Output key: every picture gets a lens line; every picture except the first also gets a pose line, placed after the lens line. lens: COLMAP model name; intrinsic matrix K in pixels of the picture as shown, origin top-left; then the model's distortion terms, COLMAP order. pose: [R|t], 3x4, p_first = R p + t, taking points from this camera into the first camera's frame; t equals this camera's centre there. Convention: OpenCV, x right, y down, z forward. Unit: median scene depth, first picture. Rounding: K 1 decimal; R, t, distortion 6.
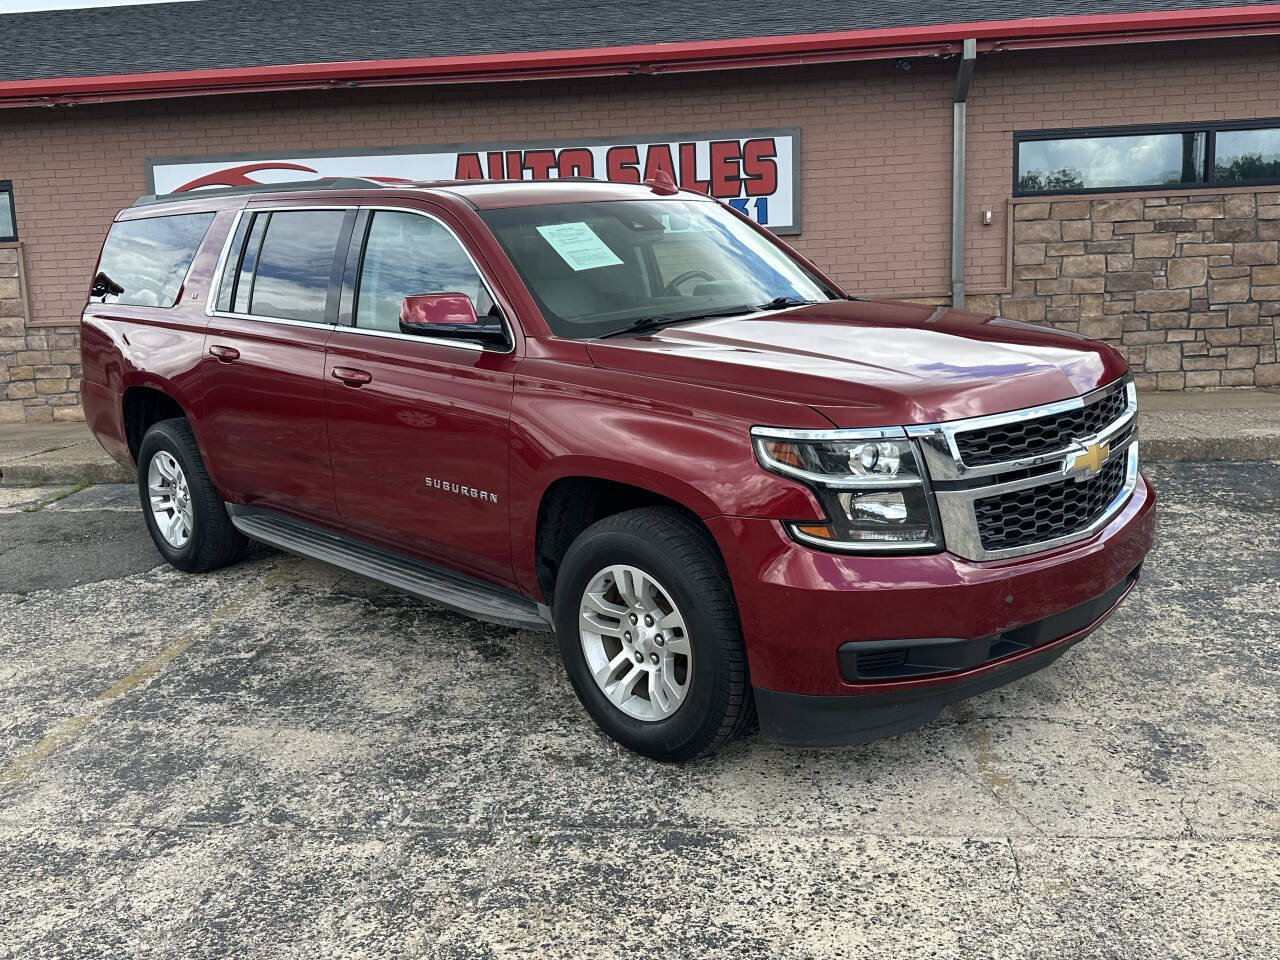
lens RADIAL K [[1148.7, 0, 640.7], [0, 1148.7, 473.5], [0, 0, 1]] dist [0.145564, -0.268574]
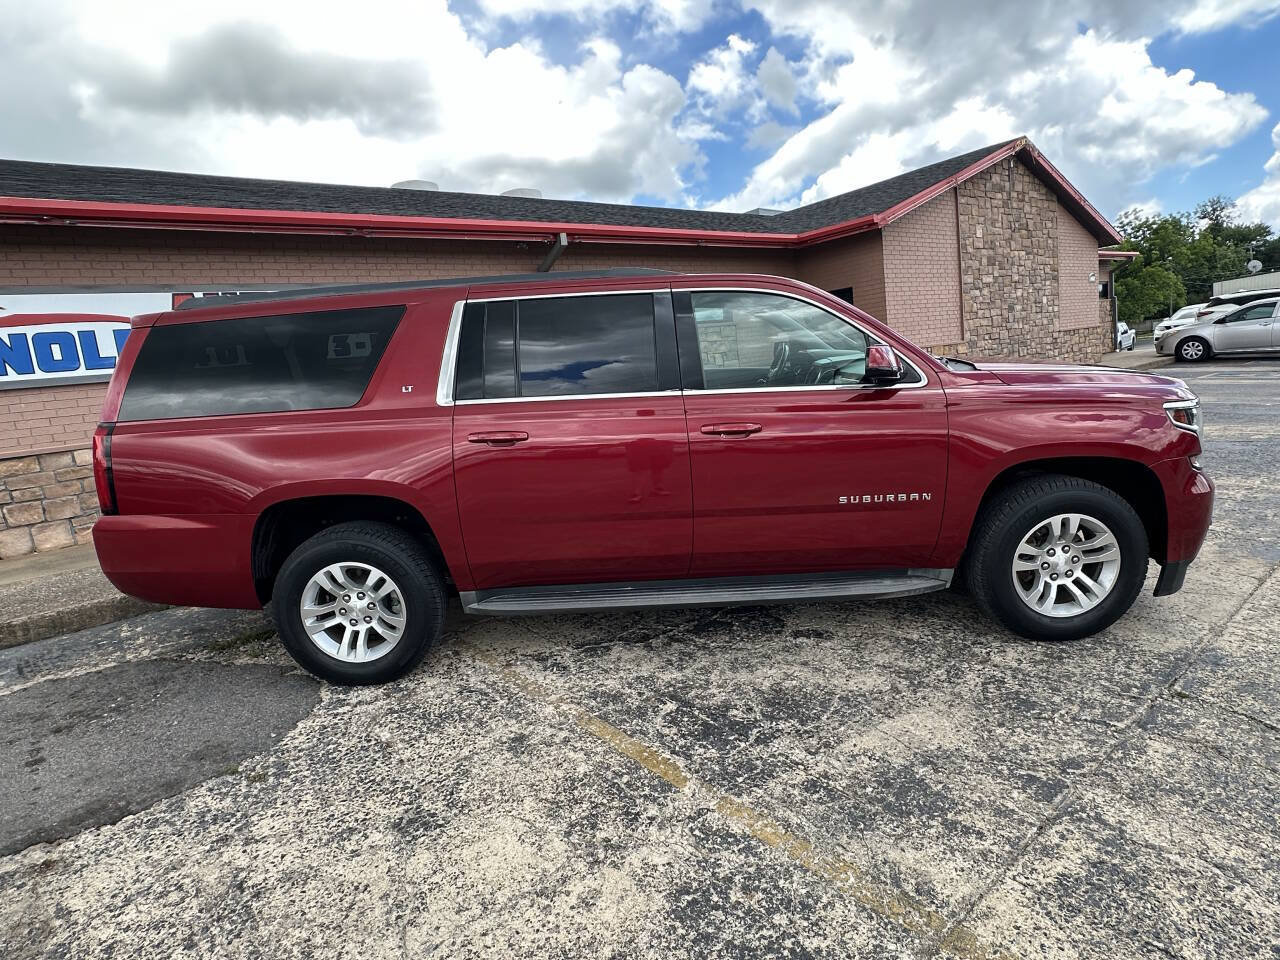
lens RADIAL K [[712.3, 0, 640.0], [0, 712.3, 480.0], [0, 0, 1]] dist [-0.001863, -0.000679]
pose [[0.714231, -0.144945, 0.684737, -0.656724], [0.187375, 0.982209, 0.012468, -0.049514], [-0.674362, 0.119397, 0.728683, 0.448184]]
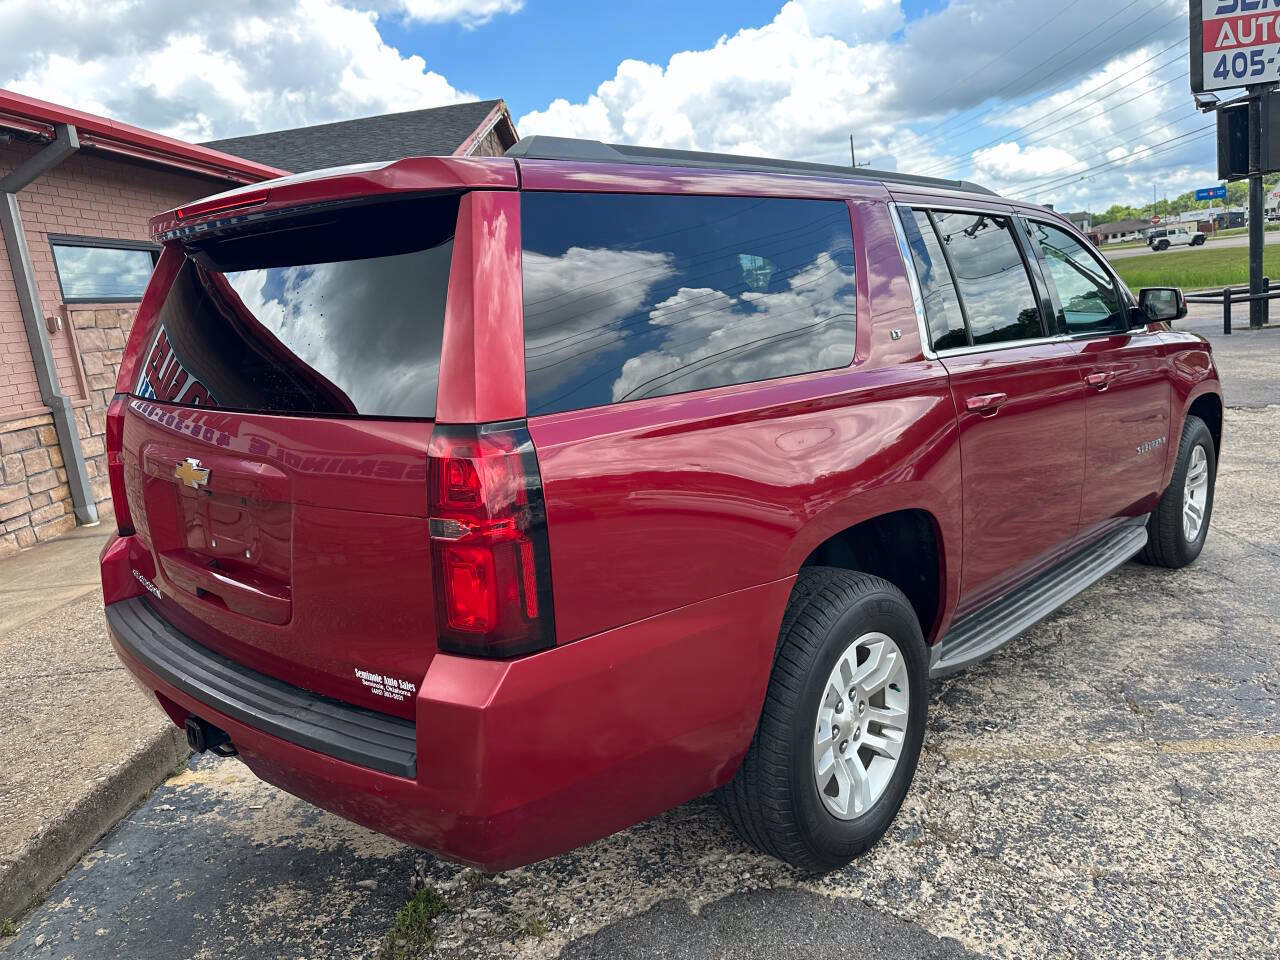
lens RADIAL K [[963.9, 0, 618.8], [0, 963.9, 467.9], [0, 0, 1]] dist [0.003778, -0.002048]
pose [[-0.019887, -0.136310, 0.990467, -0.877701], [0.266278, 0.954159, 0.136660, -0.192133], [-0.963691, 0.266457, 0.017321, 1.143605]]
